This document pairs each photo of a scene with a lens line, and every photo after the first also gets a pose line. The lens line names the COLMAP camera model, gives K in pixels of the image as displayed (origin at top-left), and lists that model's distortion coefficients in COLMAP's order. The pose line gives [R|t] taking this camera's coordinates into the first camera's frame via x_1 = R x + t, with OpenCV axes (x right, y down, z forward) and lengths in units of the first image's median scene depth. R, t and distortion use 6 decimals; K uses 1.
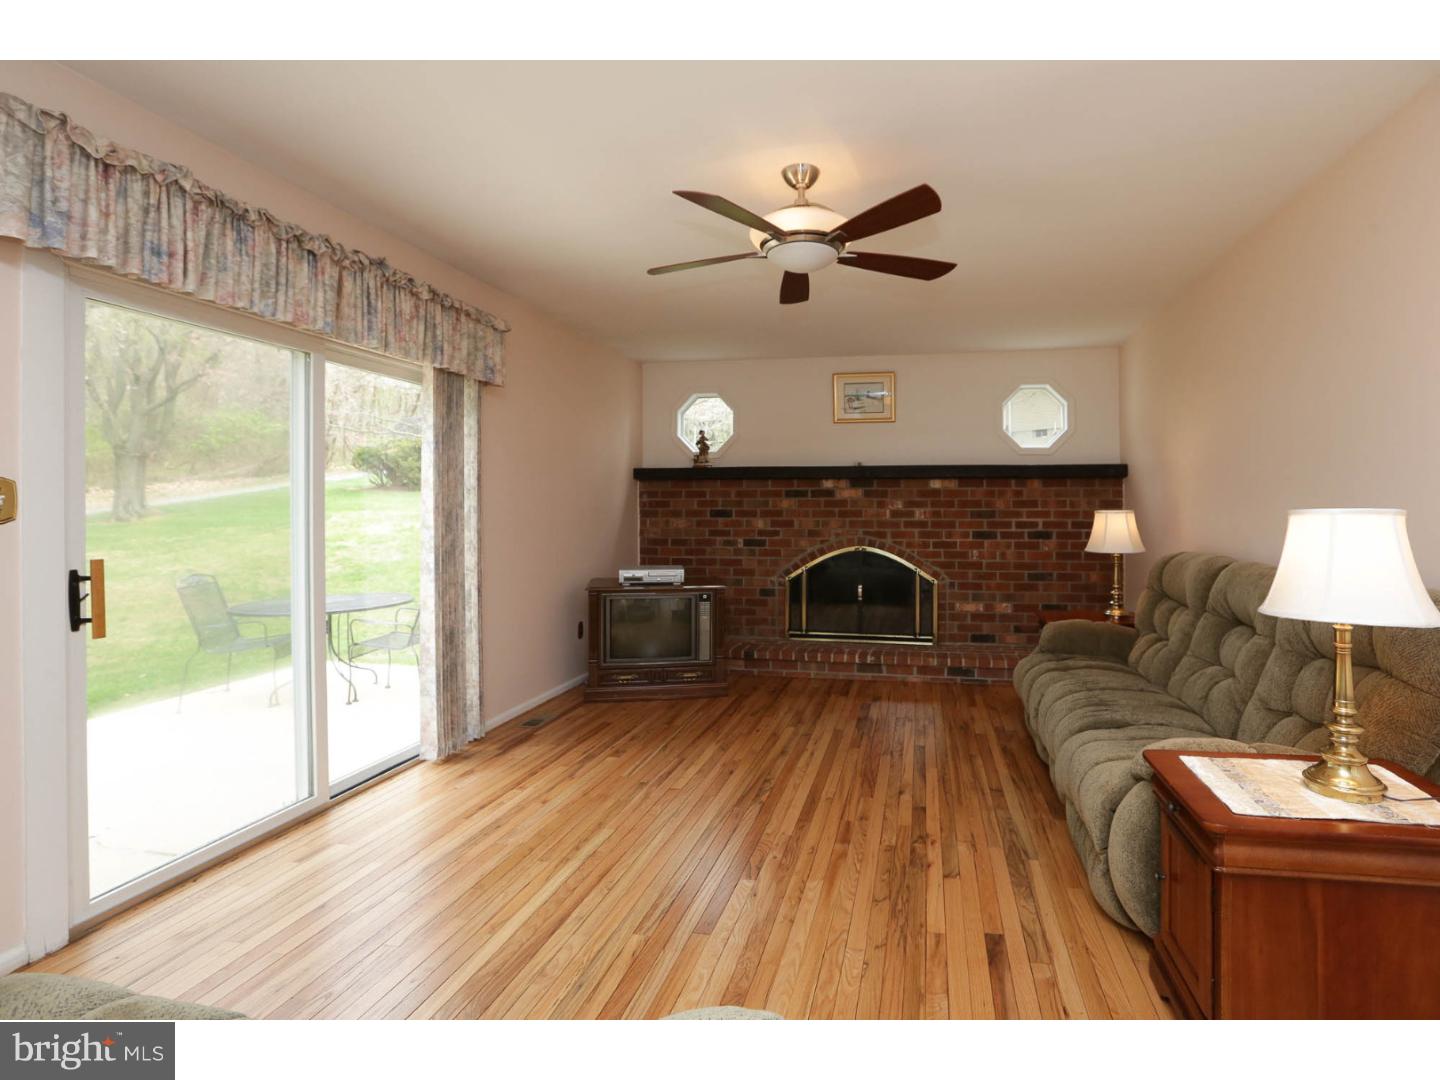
lens RADIAL K [[671.8, 0, 759.3], [0, 671.8, 498.3], [0, 0, 1]] dist [-0.044004, 0.014259]
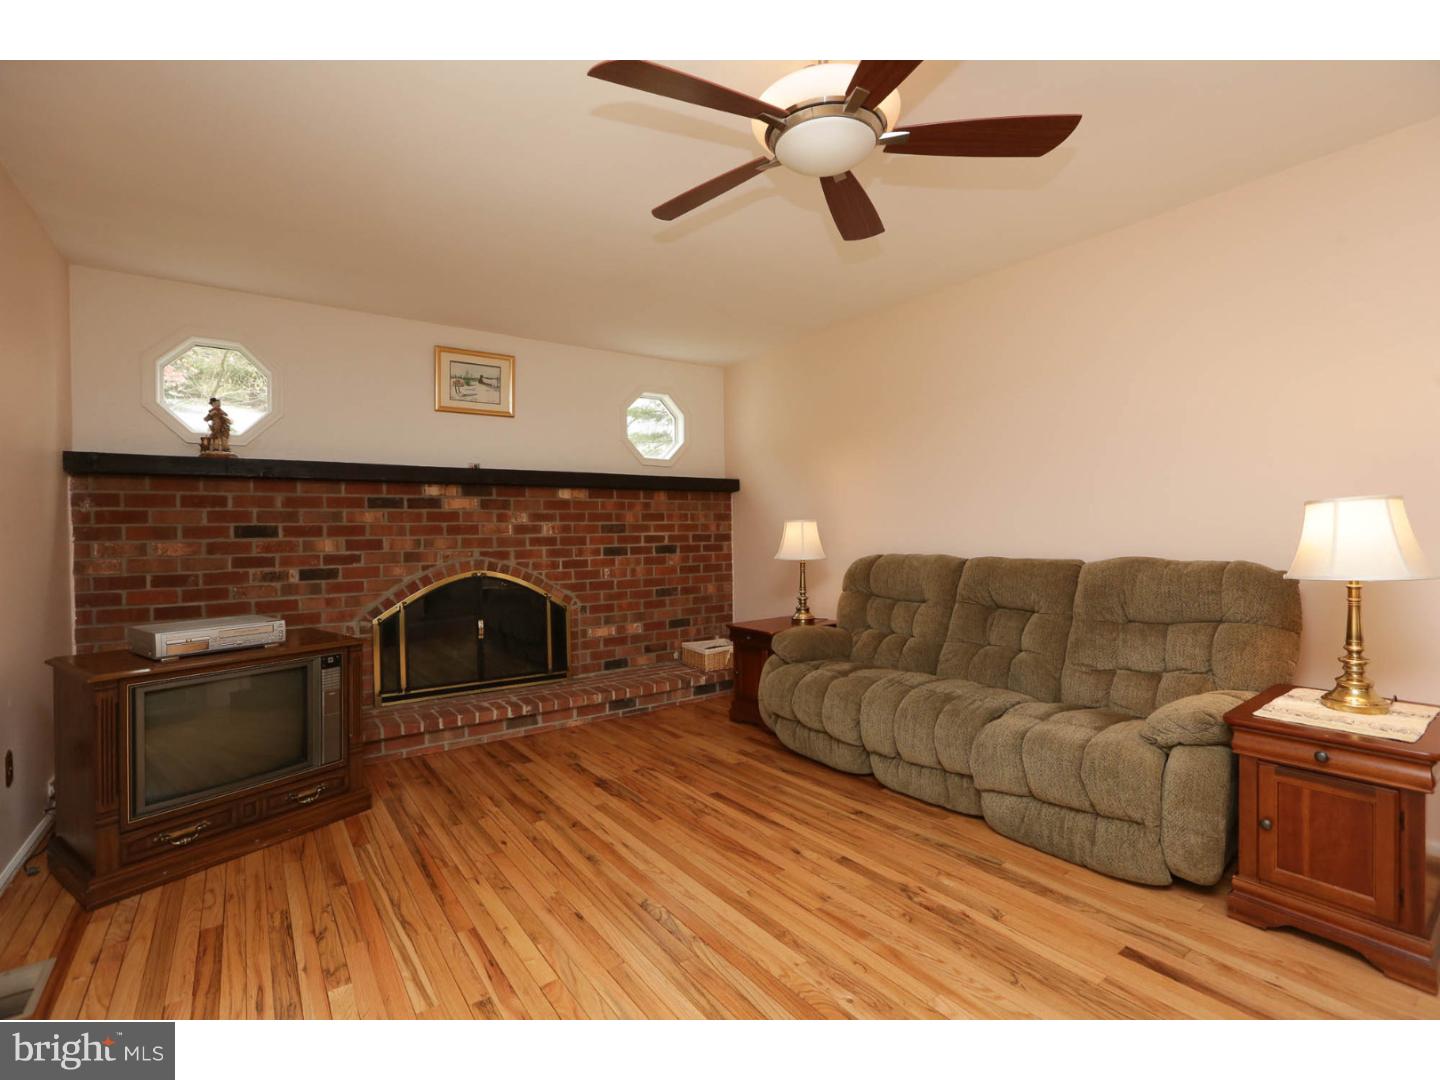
lens RADIAL K [[671.8, 0, 772.1], [0, 671.8, 529.7], [0, 0, 1]] dist [-0.044004, 0.014259]
pose [[0.671894, -0.010292, 0.740576, -0.199949], [0.002515, 0.999929, 0.011614, 0.015344], [-0.740643, -0.005941, 0.671872, 0.224545]]
